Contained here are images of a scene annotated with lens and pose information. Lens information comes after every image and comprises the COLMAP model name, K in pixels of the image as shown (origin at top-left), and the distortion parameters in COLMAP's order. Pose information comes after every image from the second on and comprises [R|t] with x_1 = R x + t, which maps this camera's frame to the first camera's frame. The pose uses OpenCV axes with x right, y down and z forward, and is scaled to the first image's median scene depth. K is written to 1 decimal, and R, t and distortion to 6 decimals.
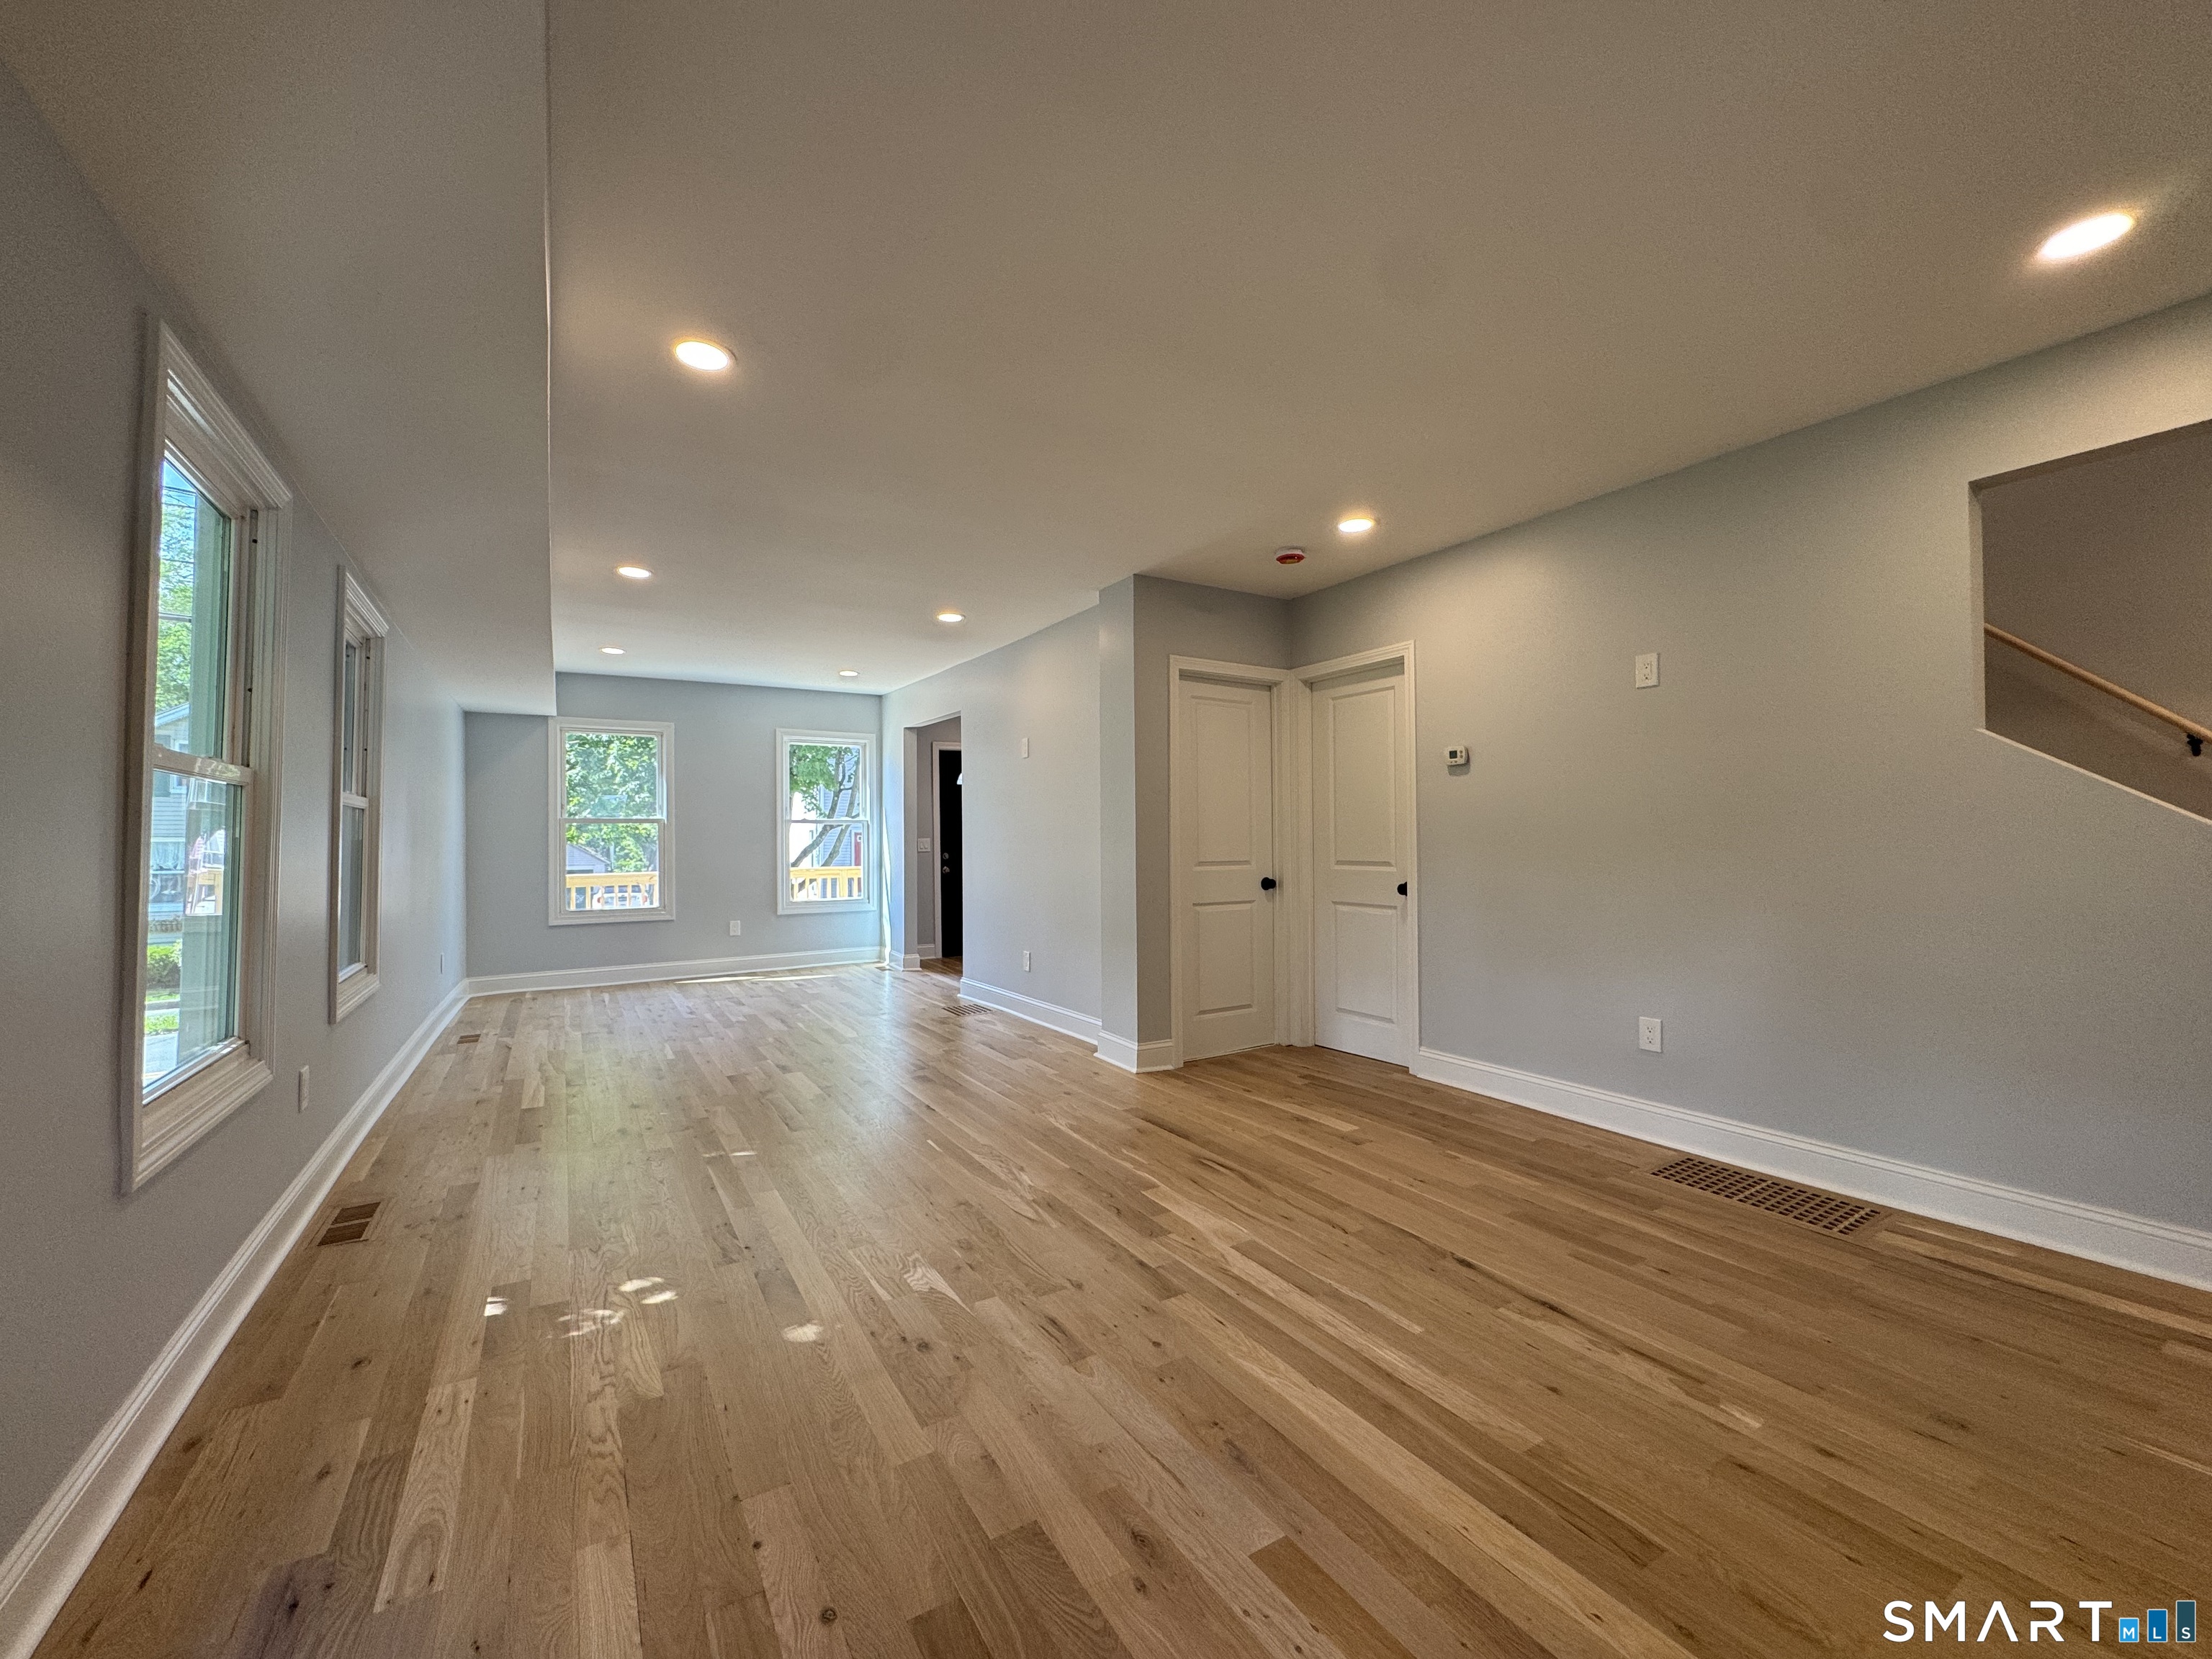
lens RADIAL K [[889.5, 0, 1108.4], [0, 889.5, 828.1], [0, 0, 1]] dist [-0.007062, -0.000226]
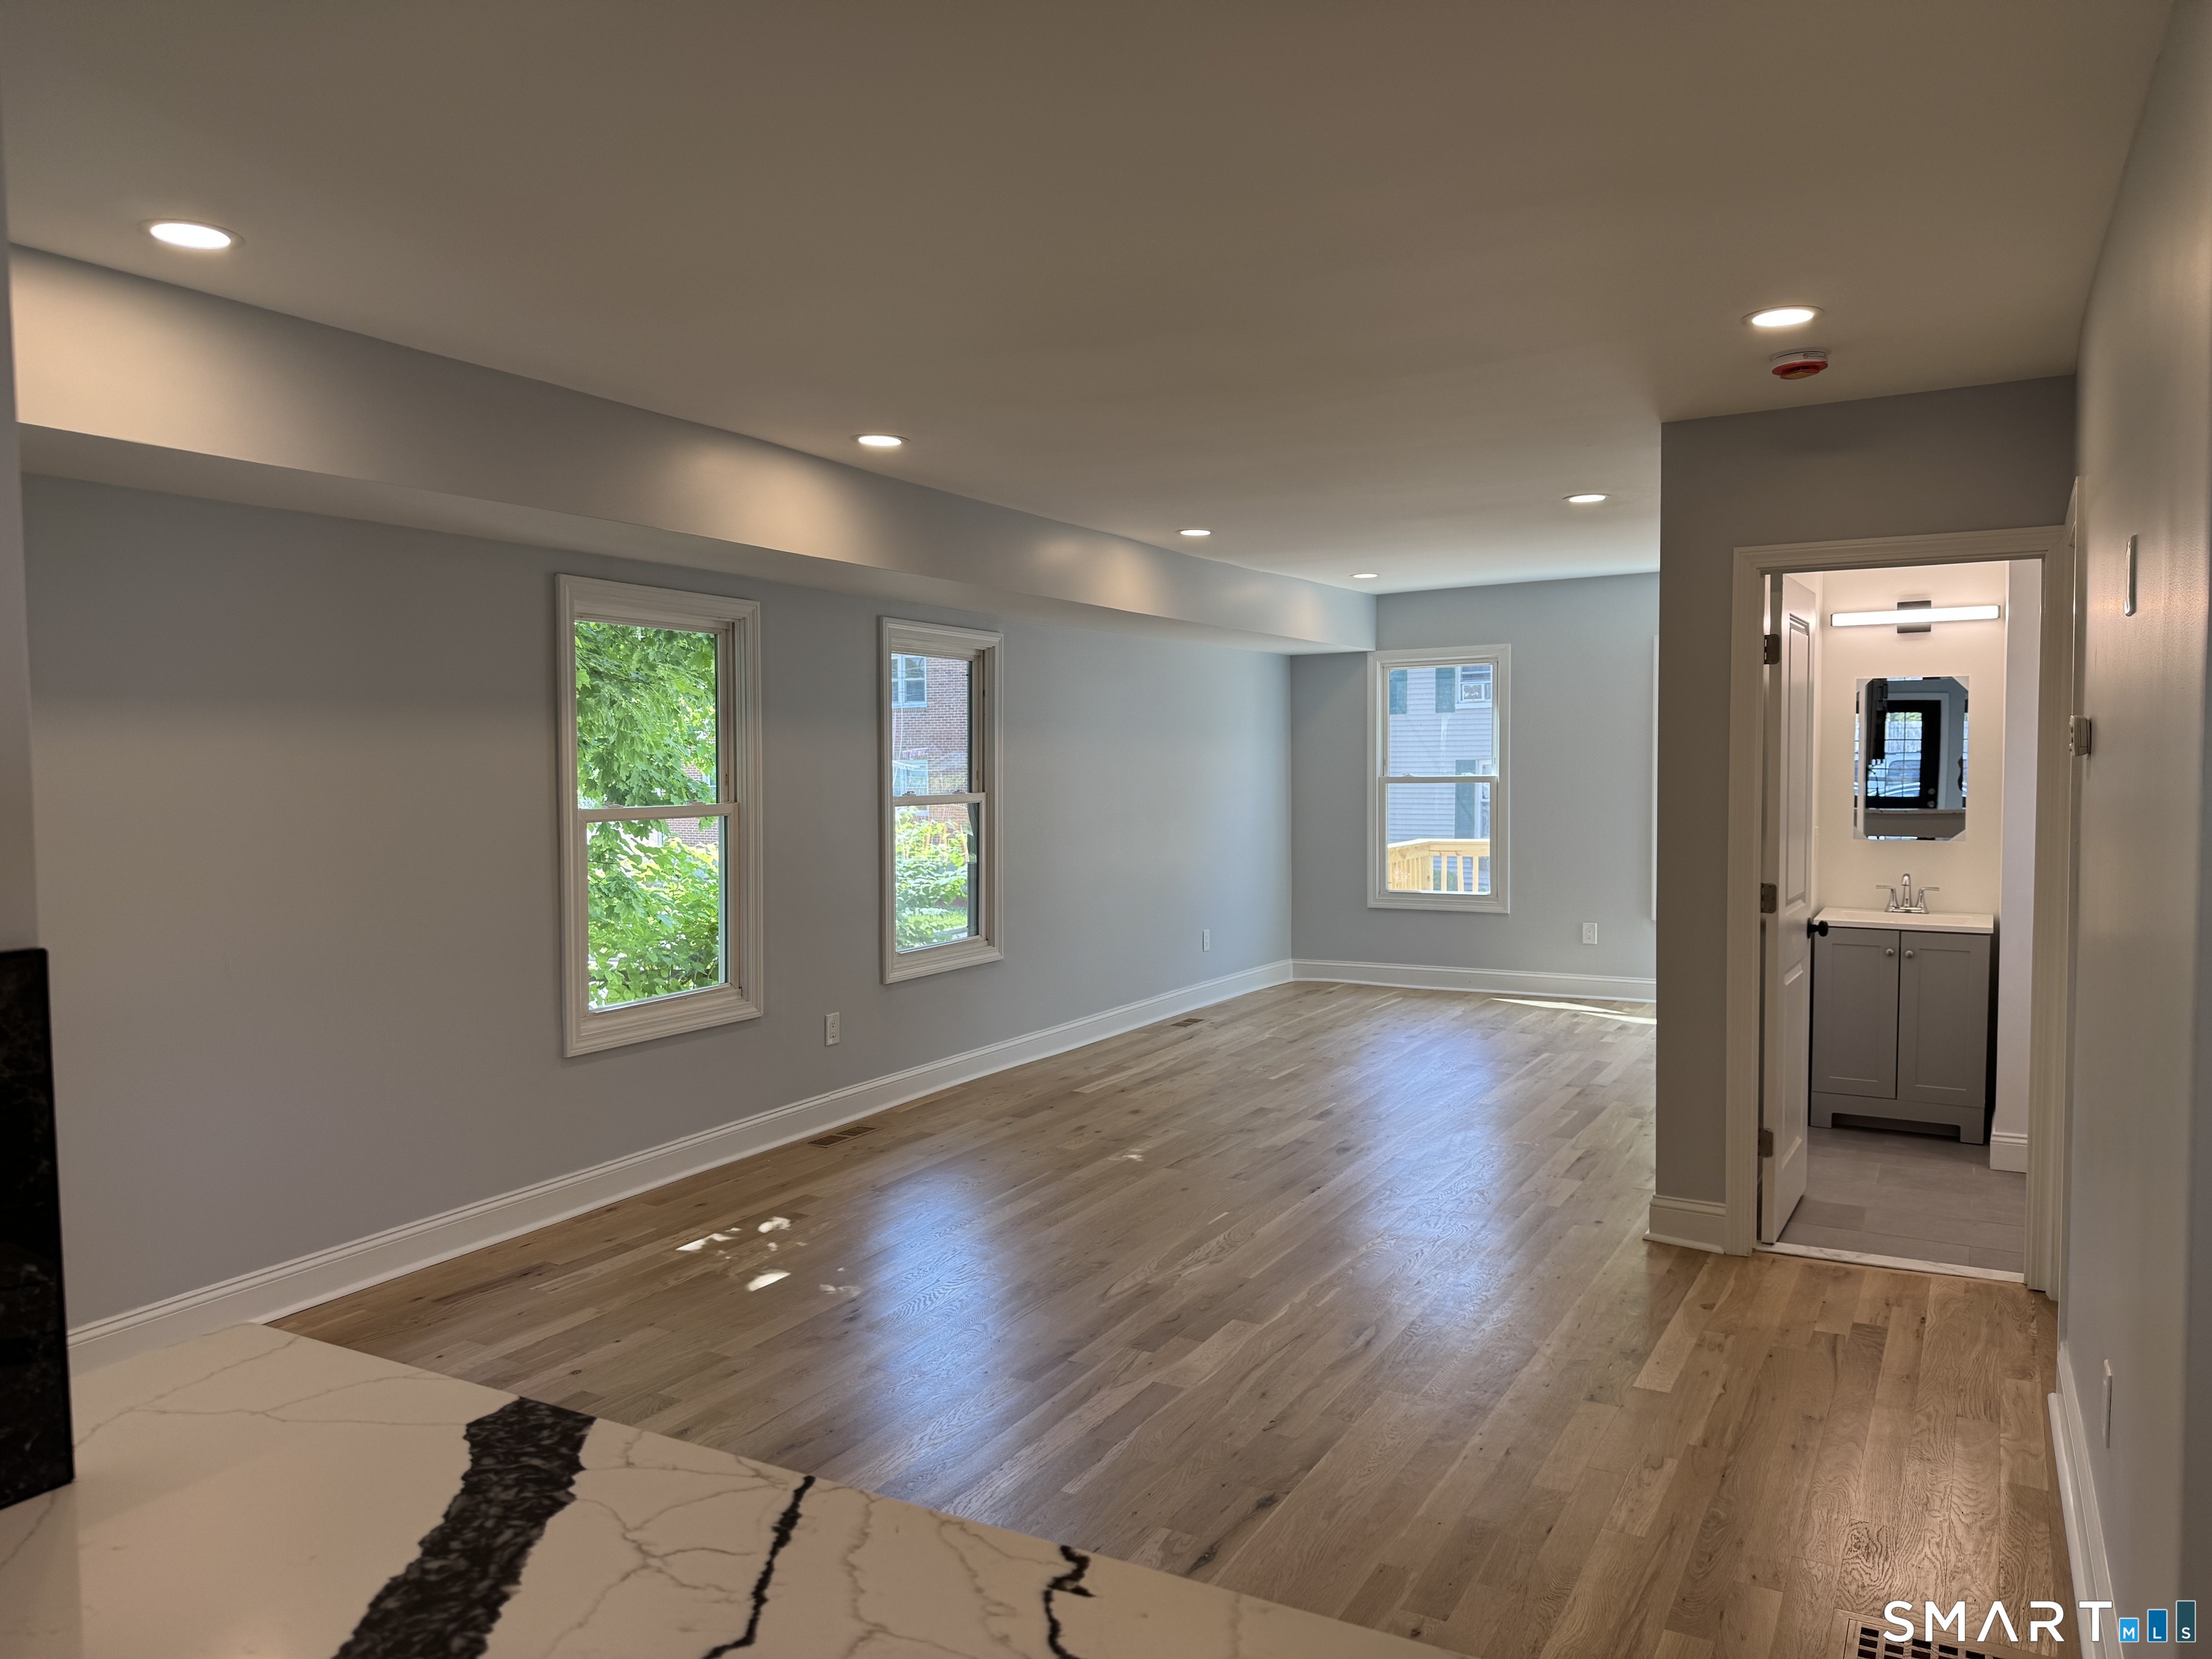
lens RADIAL K [[1551.5, 0, 1105.2], [0, 1551.5, 833.8], [0, 0, 1]] dist [0.038724, -0.000760]
pose [[0.484813, 0.048857, -0.873252, 1.017494], [0.015900, 0.997781, 0.064652, -0.110149], [0.874473, -0.045229, 0.482961, 0.188606]]
